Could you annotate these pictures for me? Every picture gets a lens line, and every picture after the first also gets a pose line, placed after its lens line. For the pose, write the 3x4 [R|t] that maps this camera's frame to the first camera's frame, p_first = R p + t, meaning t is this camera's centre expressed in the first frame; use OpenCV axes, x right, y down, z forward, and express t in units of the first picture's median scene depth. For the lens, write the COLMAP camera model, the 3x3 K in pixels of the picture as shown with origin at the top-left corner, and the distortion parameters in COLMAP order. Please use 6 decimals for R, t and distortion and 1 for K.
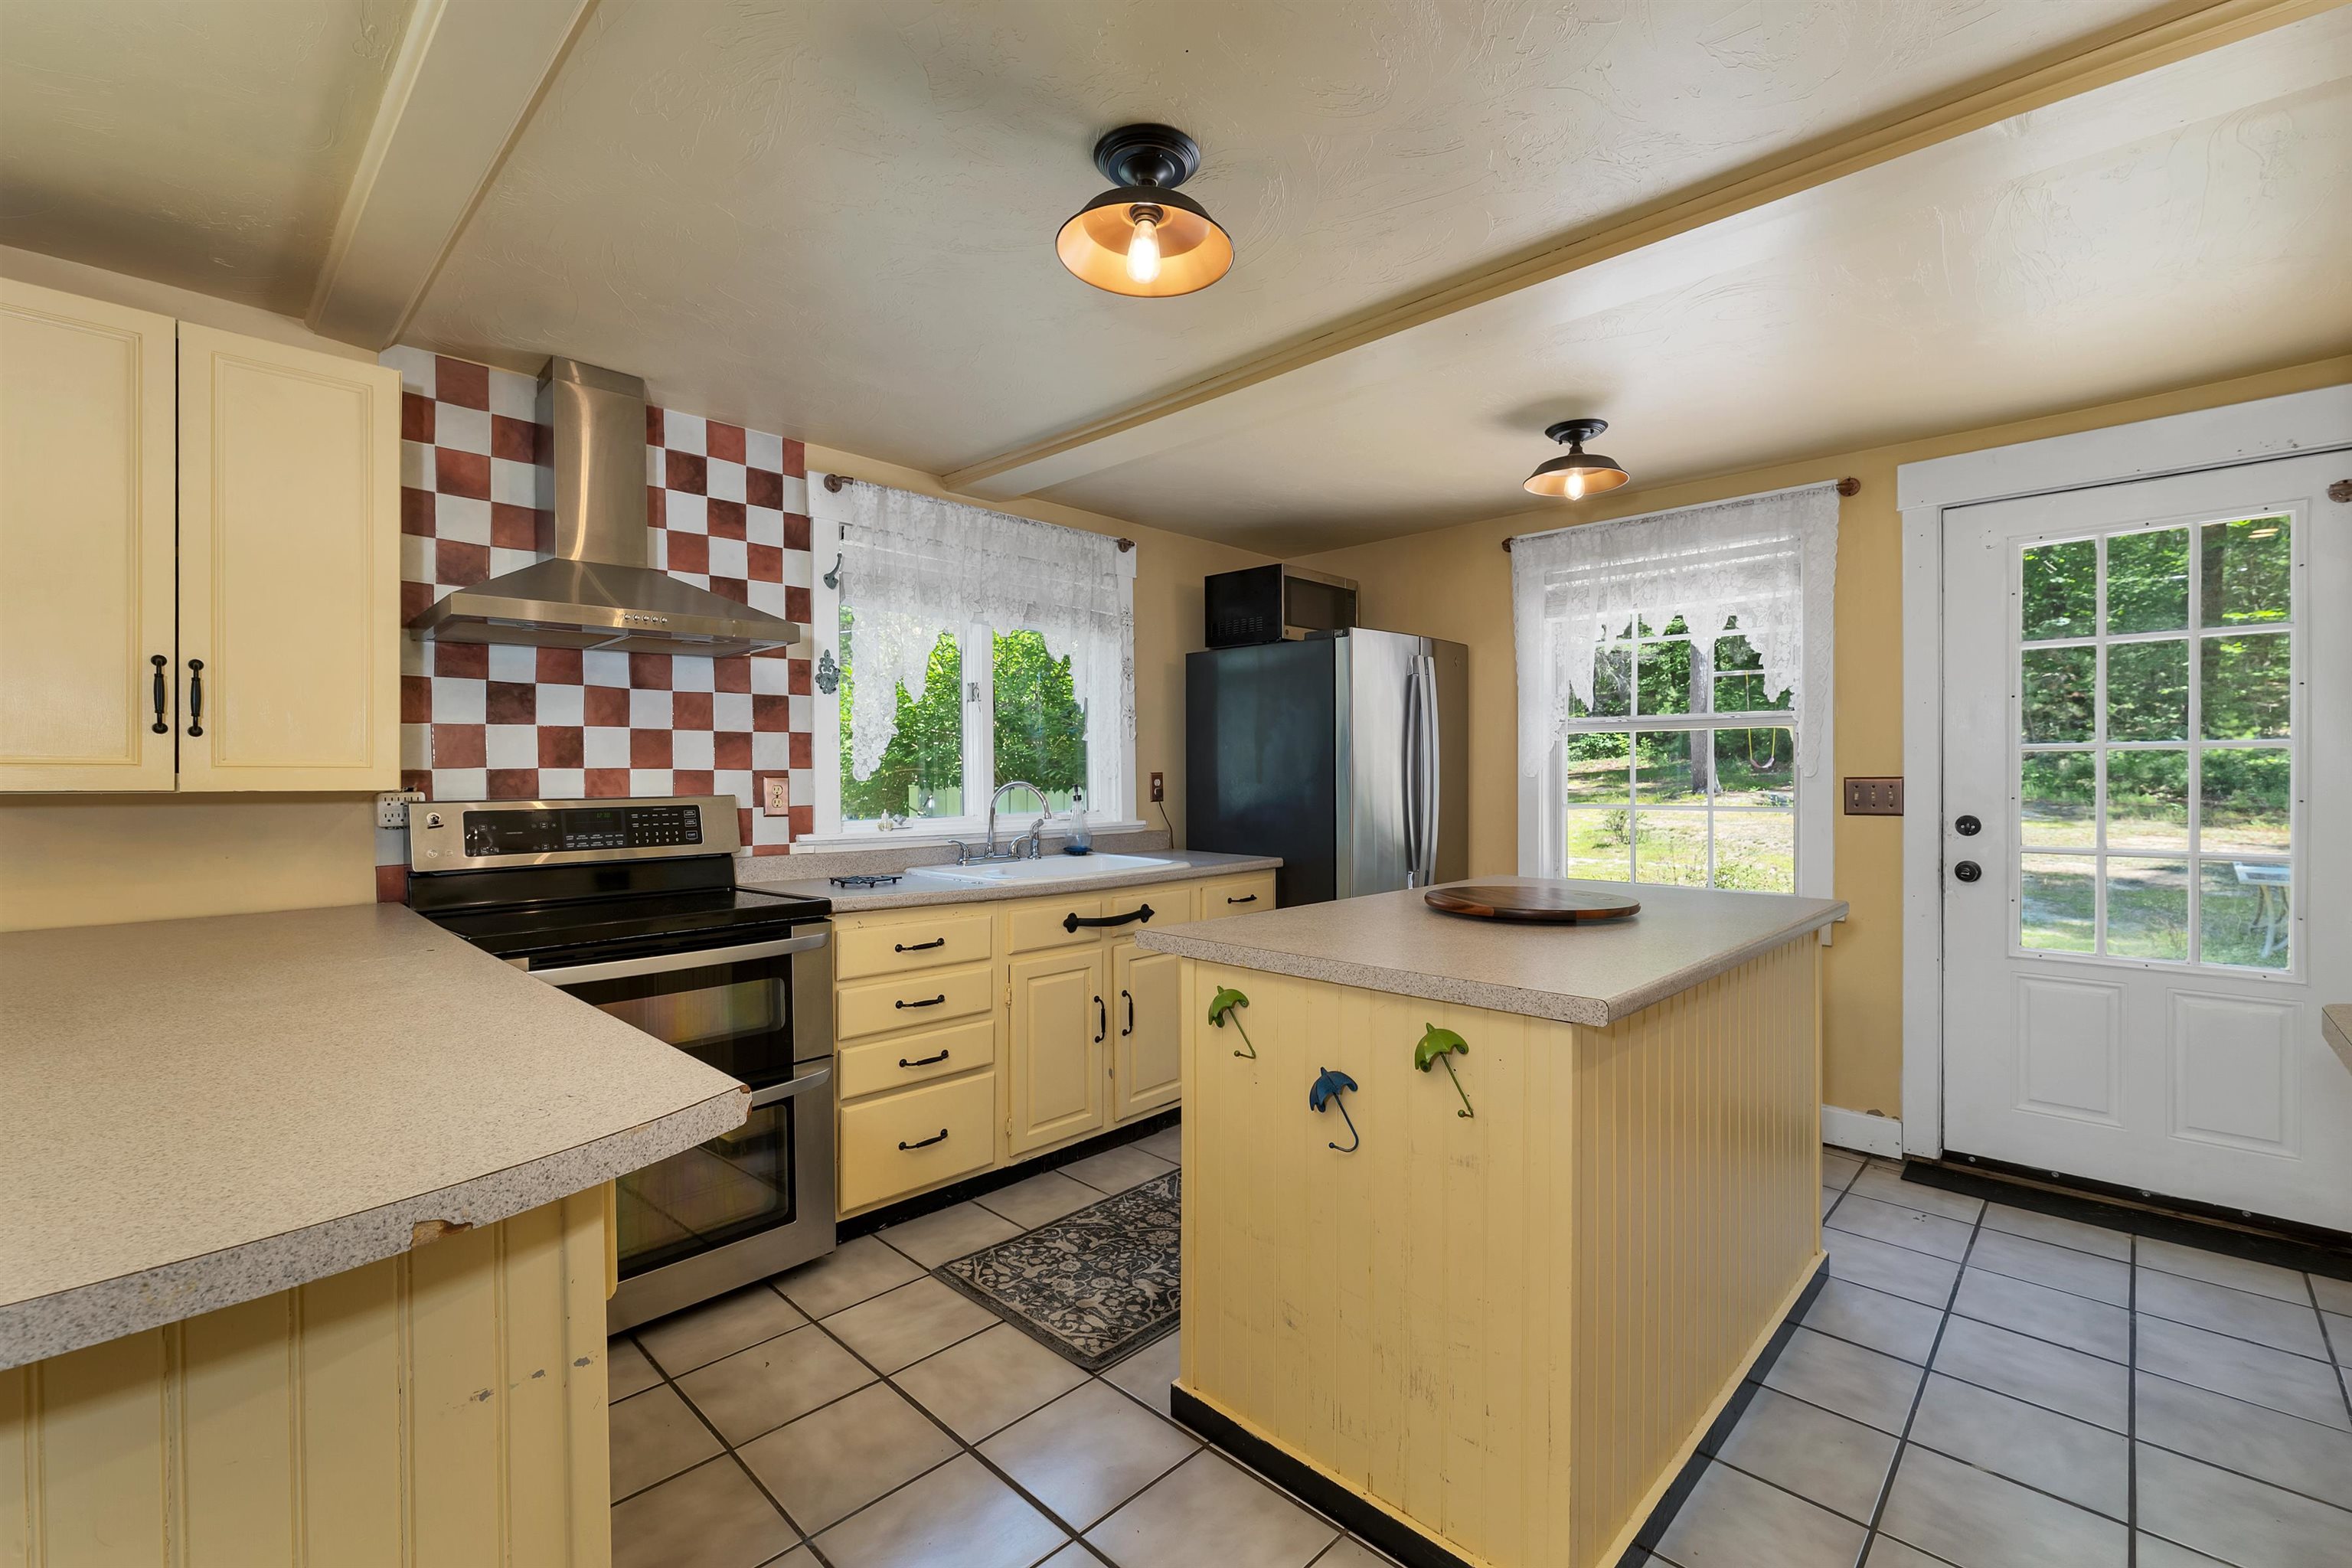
lens RADIAL K [[997.1, 0, 1180.5], [0, 997.1, 783.4], [0, 0, 1]] dist [0.003155, 0.000260]
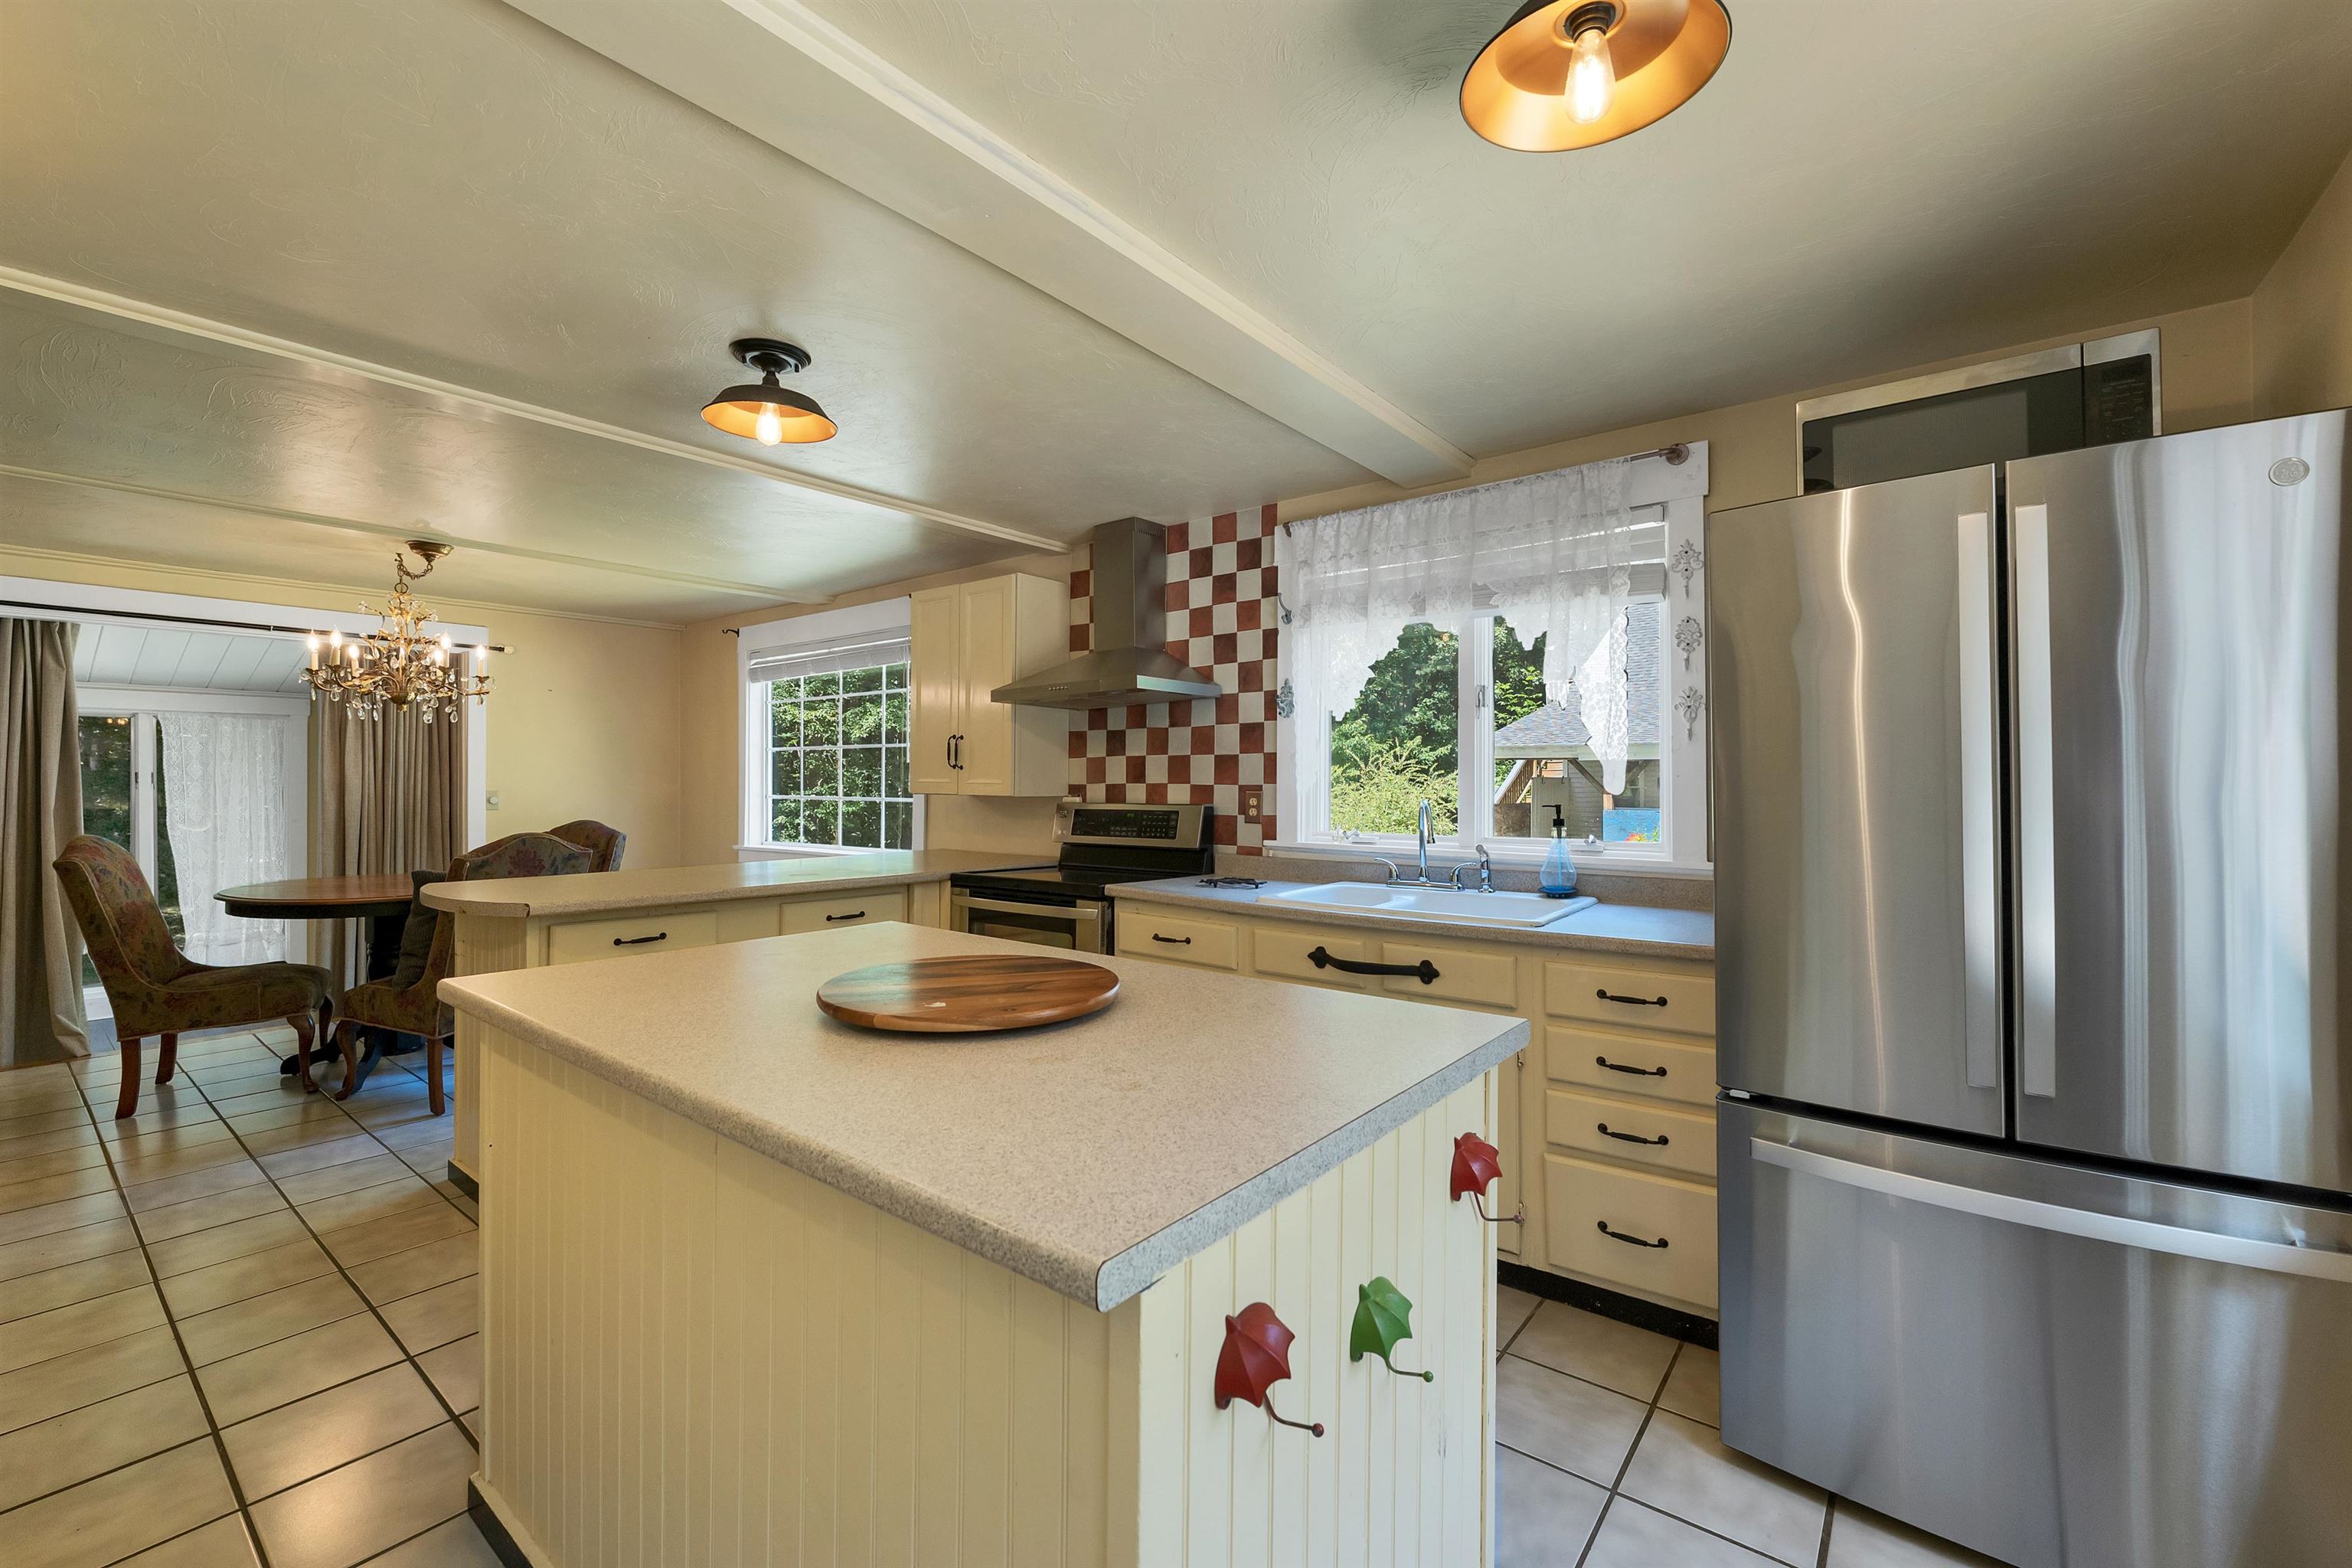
lens RADIAL K [[997.1, 0, 1170.7], [0, 997.1, 767.5], [0, 0, 1]] dist [0.003155, 0.000260]
pose [[0.085973, -0.008115, -0.996264, 0.778338], [-0.006913, 0.999938, -0.008742, -0.022764], [0.996273, 0.007639, 0.085911, 0.788589]]
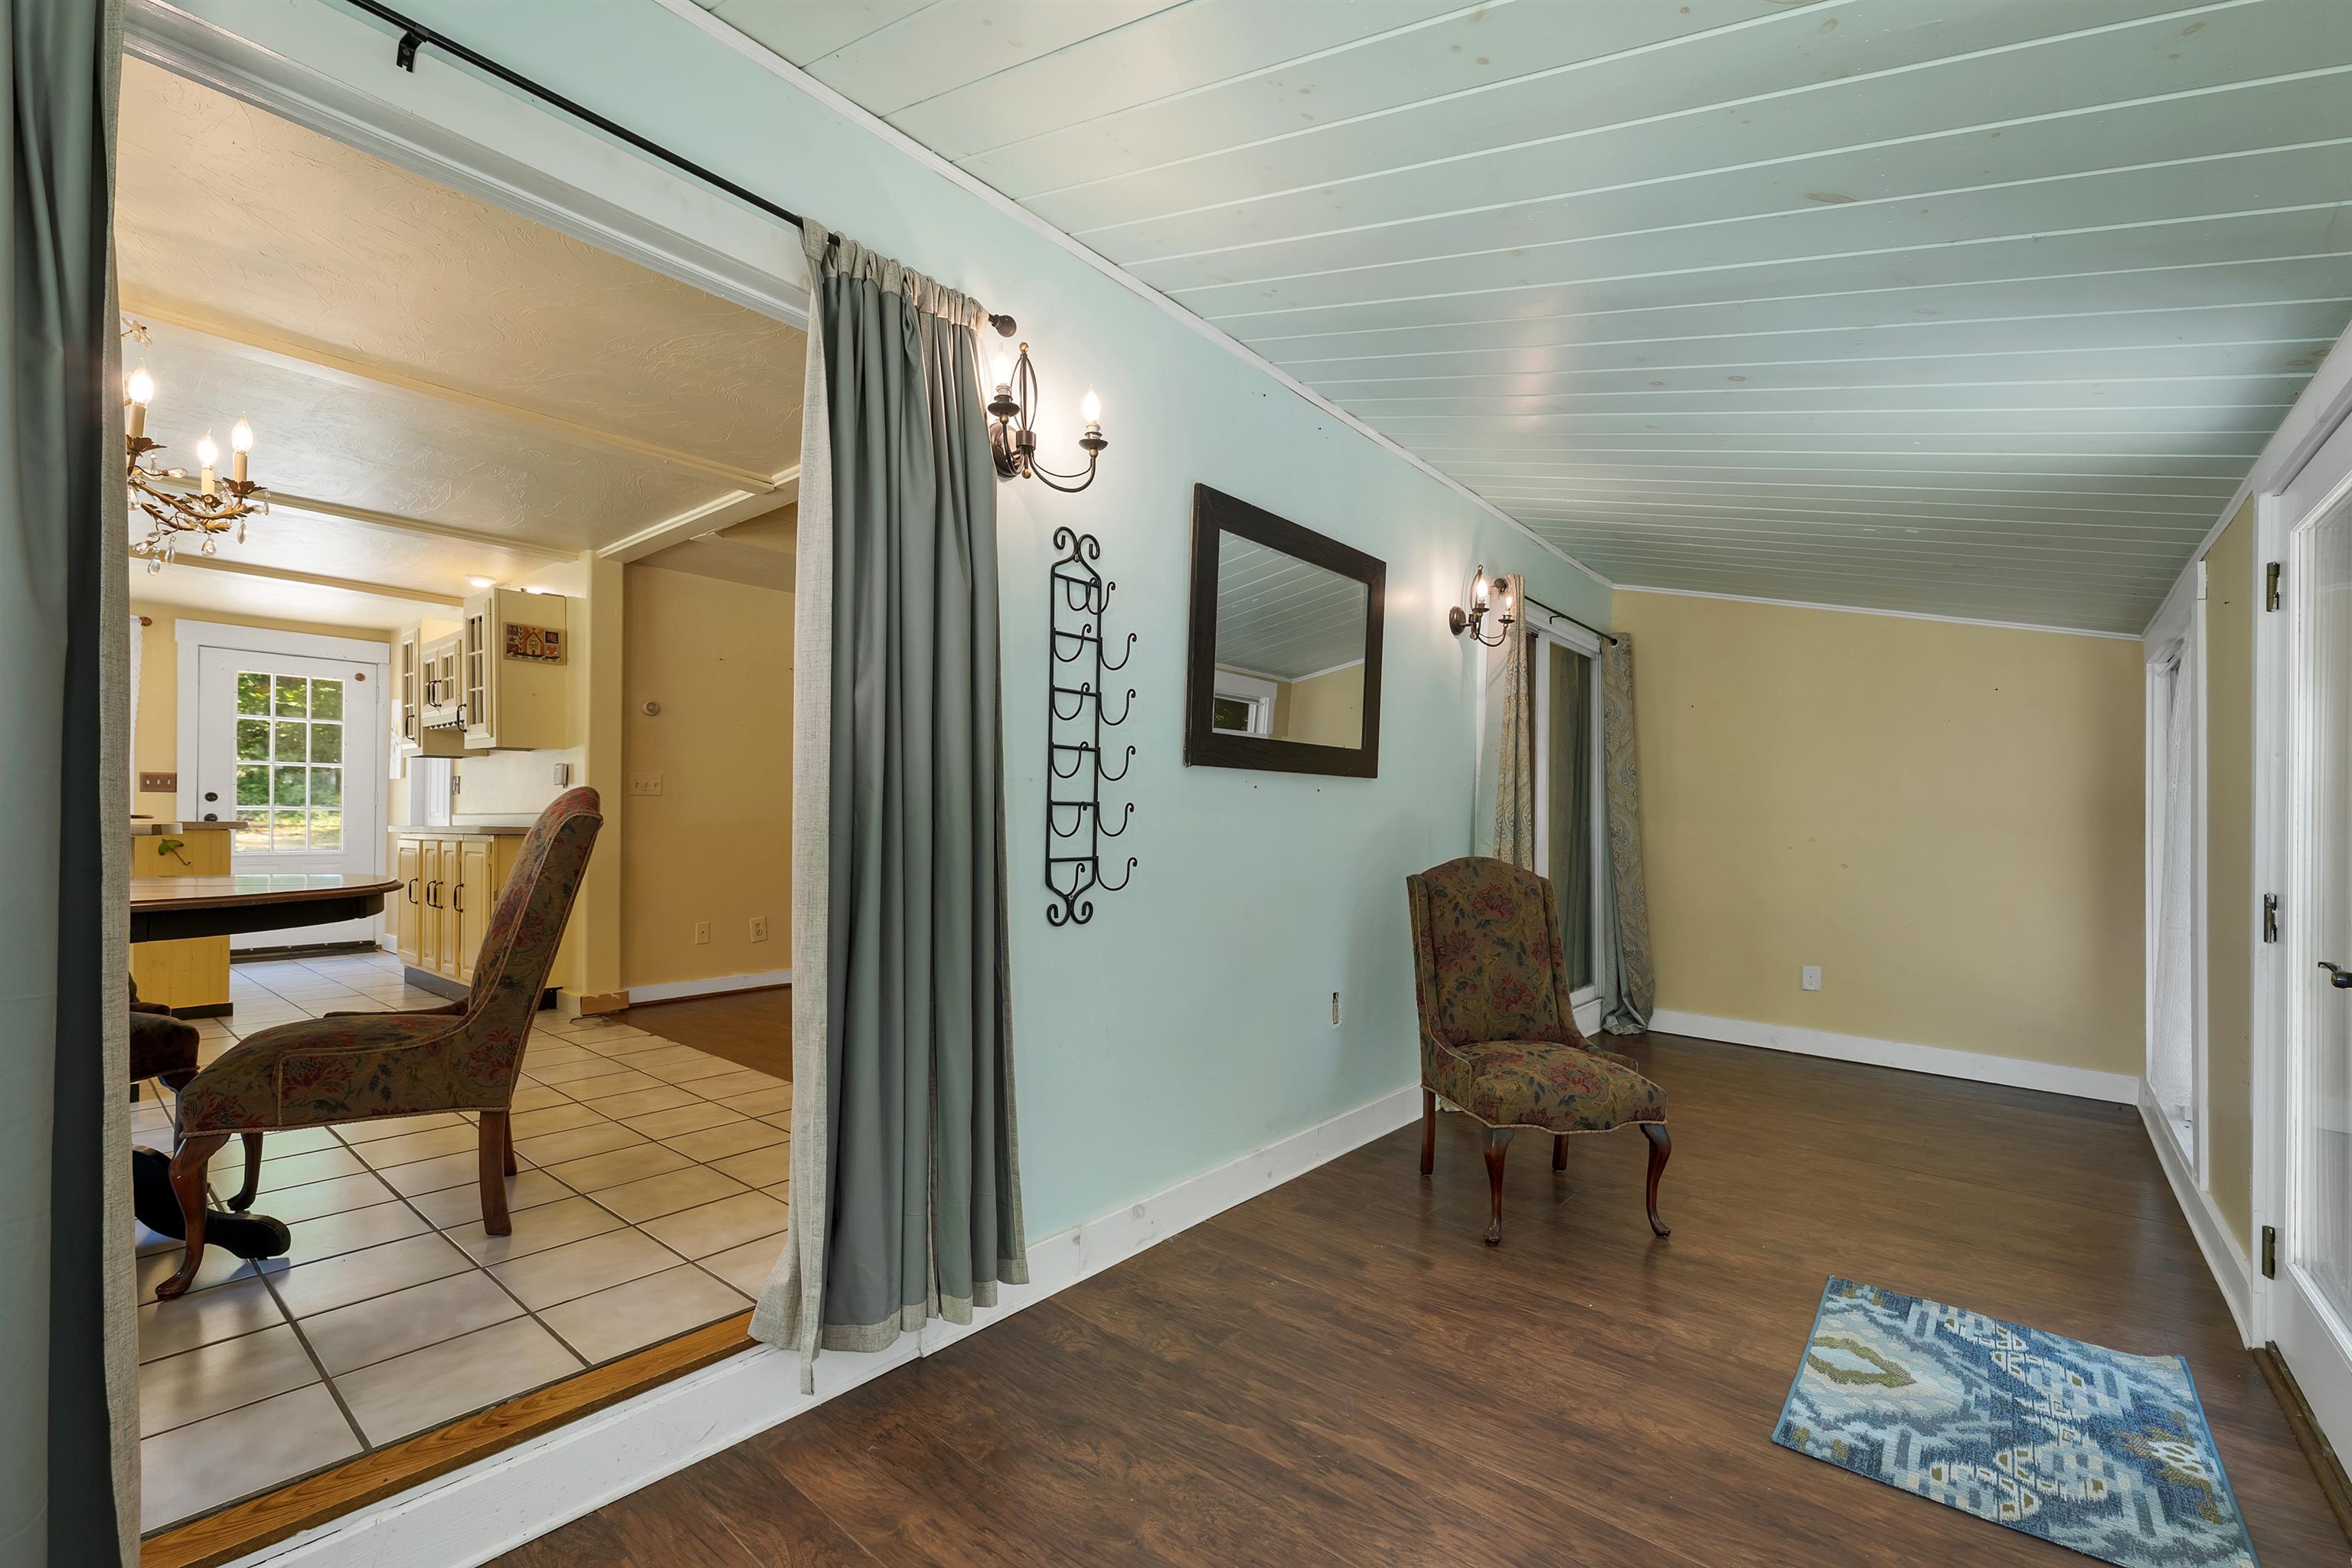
lens RADIAL K [[966.3, 0, 1151.2], [0, 966.3, 813.9], [0, 0, 1]] dist [0.003462, -0.000037]
pose [[-0.073017, 0.006004, 0.997313, -1.415562], [-0.005009, 0.999967, -0.006387, 0.081346], [-0.997318, -0.005462, -0.072985, -0.845729]]
